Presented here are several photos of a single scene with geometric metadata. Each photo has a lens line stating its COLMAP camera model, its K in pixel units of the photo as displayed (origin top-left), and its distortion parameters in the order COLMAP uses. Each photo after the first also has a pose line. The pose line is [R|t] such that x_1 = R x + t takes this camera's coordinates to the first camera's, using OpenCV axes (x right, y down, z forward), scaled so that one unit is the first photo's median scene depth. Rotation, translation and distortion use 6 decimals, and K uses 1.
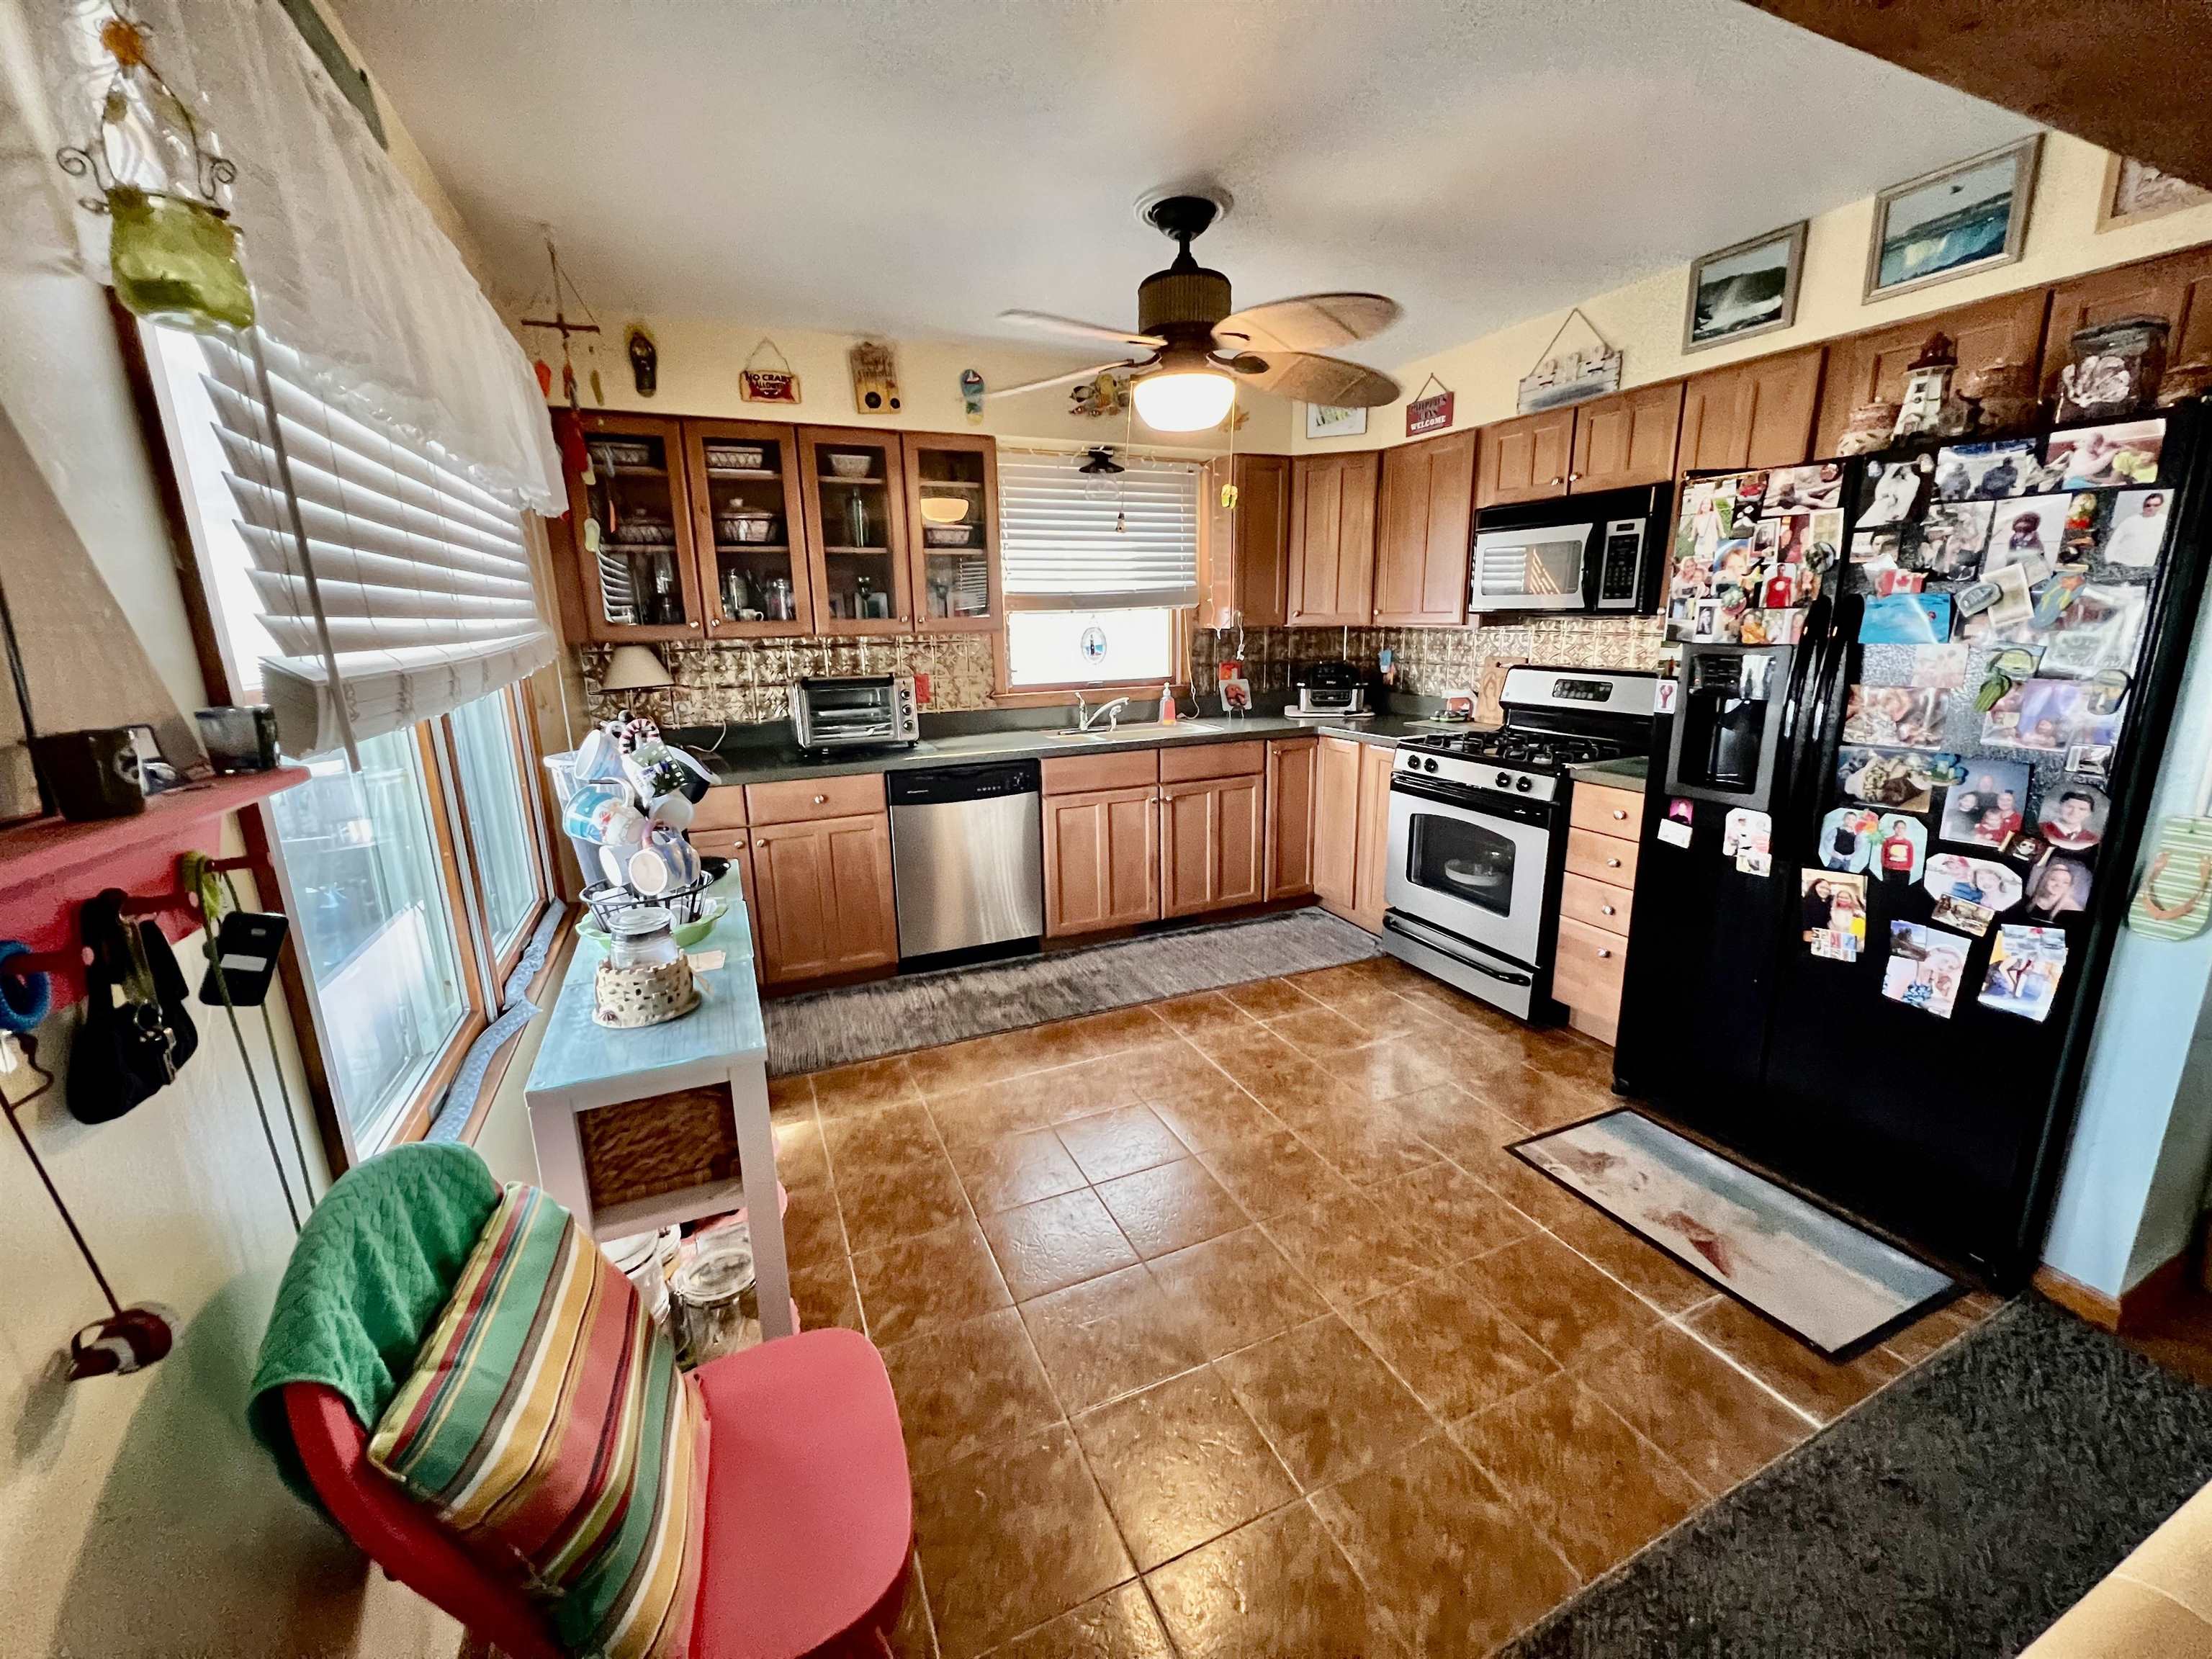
lens RADIAL K [[883.6, 0, 1108.2], [0, 883.6, 823.8], [0, 0, 1]] dist [0.000220, -0.000332]
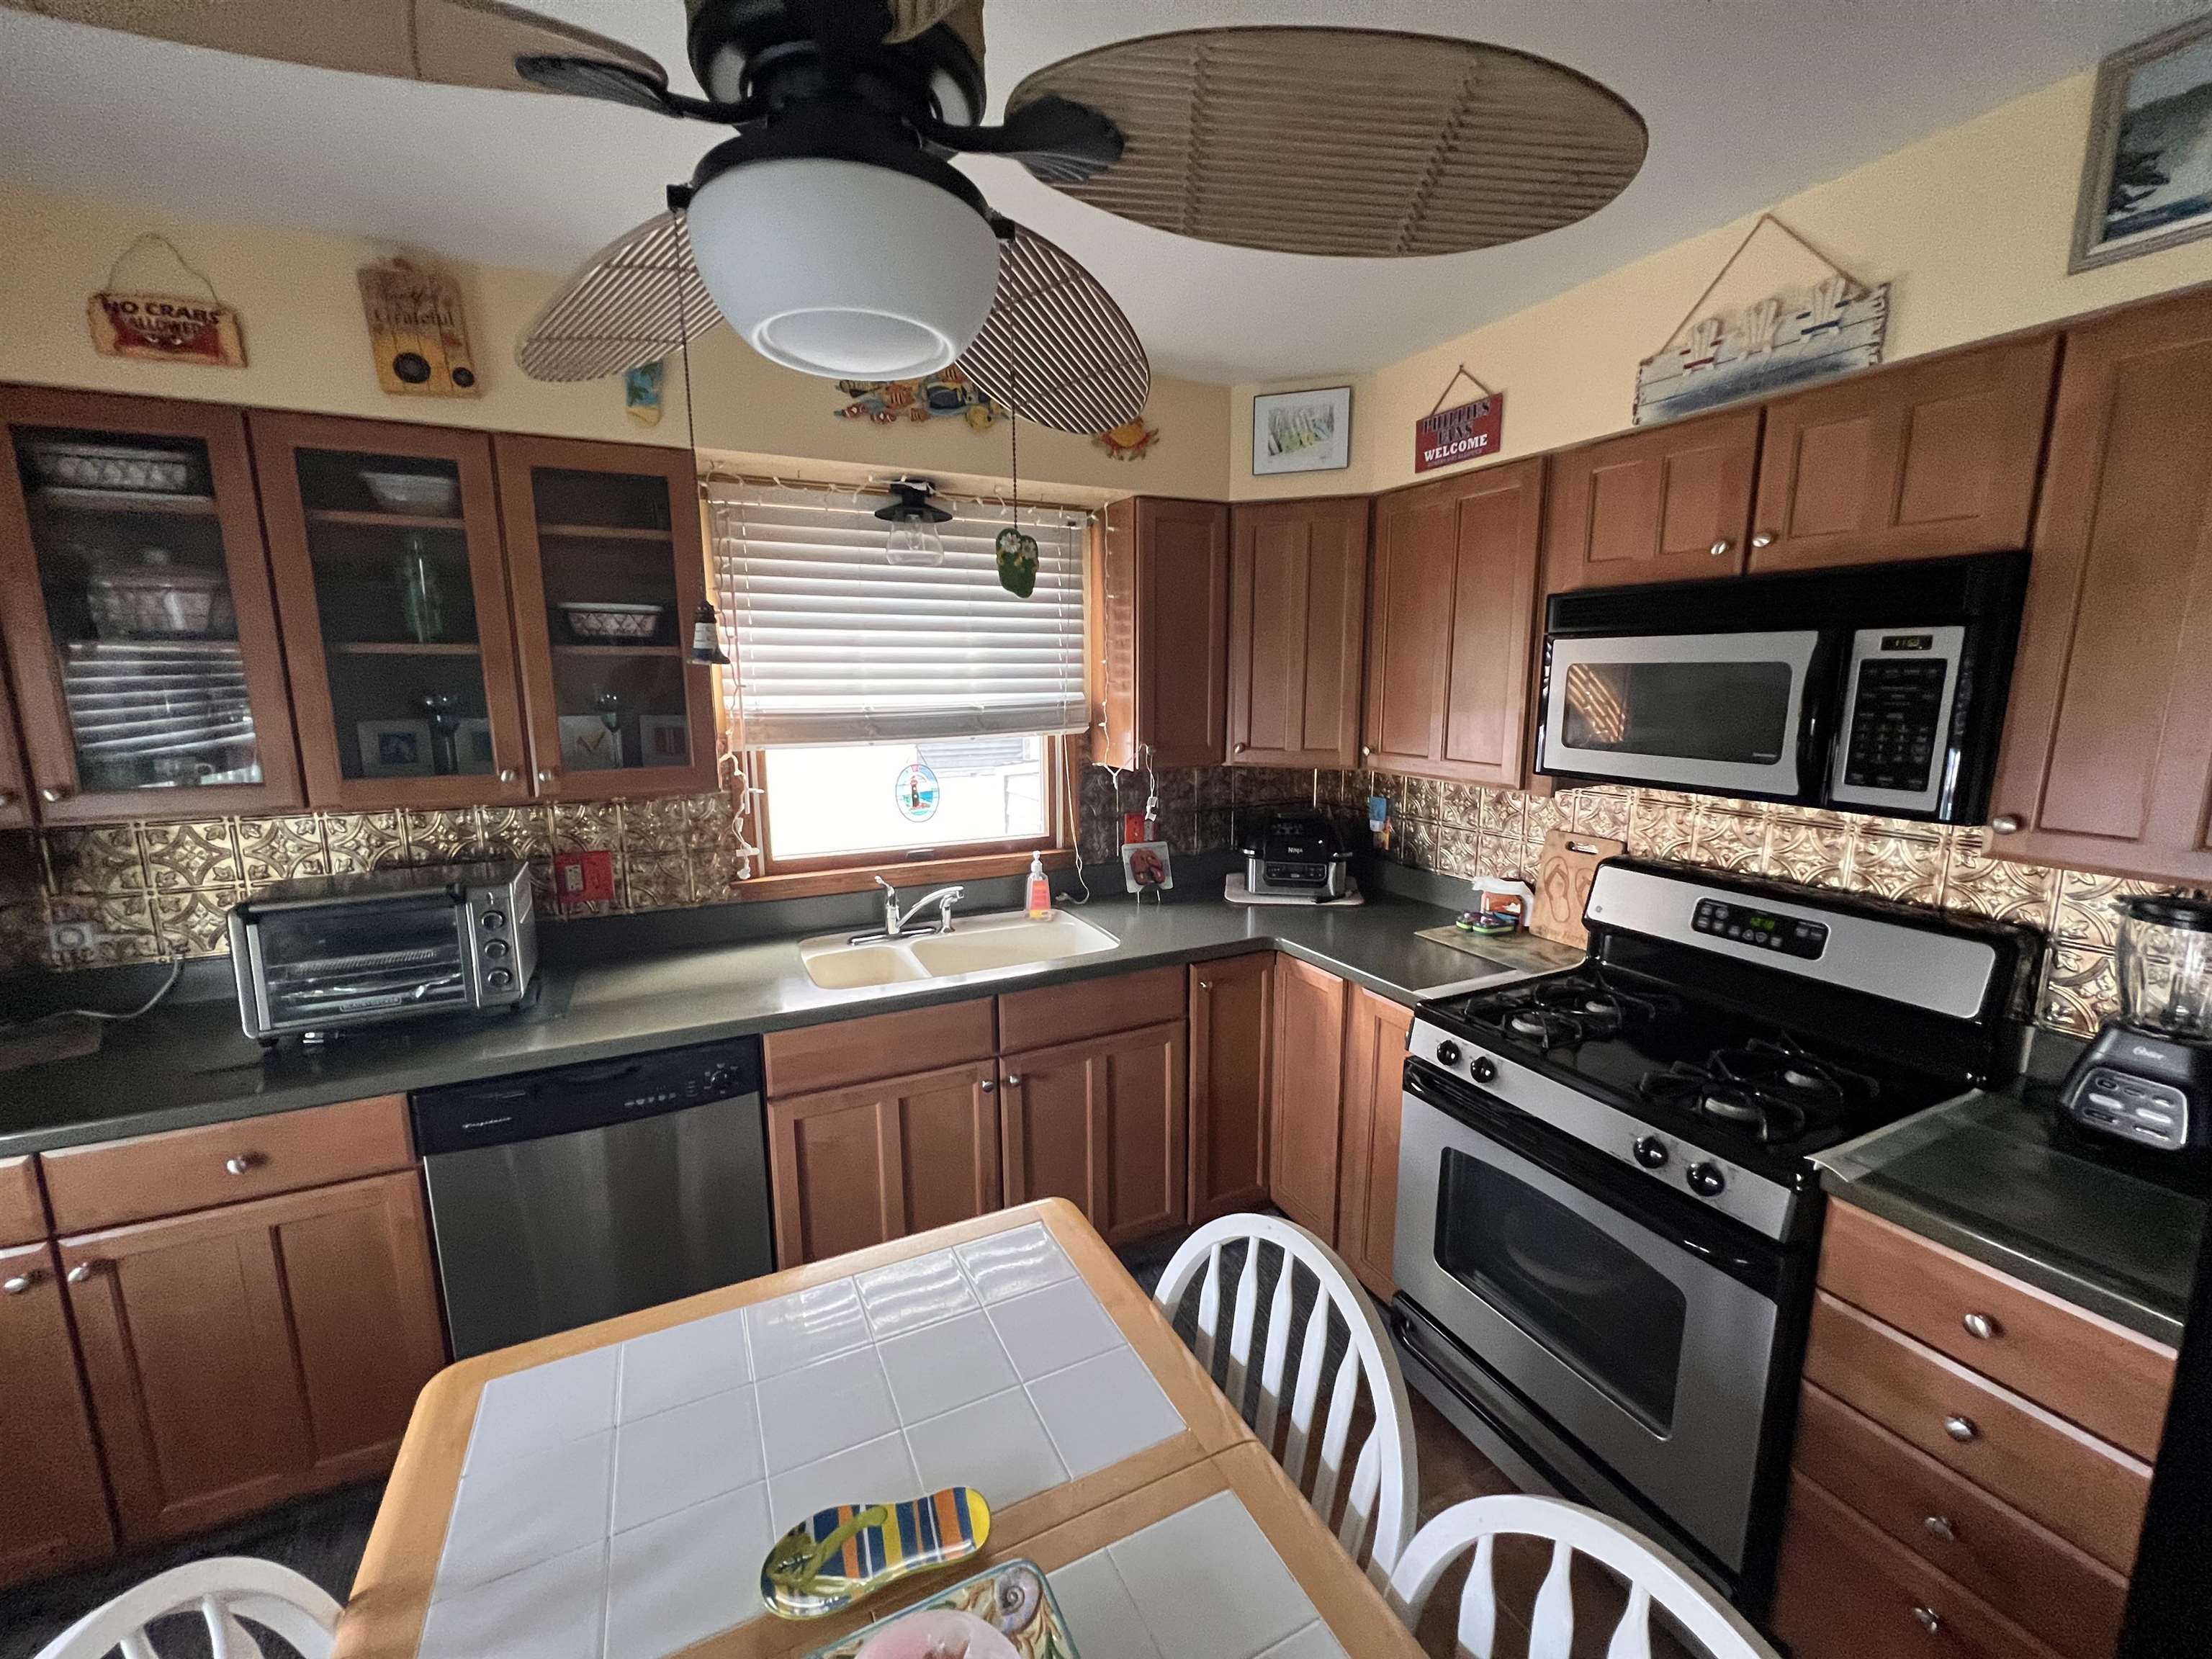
lens RADIAL K [[889.4, 0, 1105.2], [0, 889.4, 825.4], [0, 0, 1]] dist [-0.001328, 0.000181]
pose [[0.999354, 0.008916, 0.034811, 0.109329], [-0.006578, 0.997751, -0.066703, -0.159621], [-0.035327, 0.066431, 0.997165, 0.428822]]
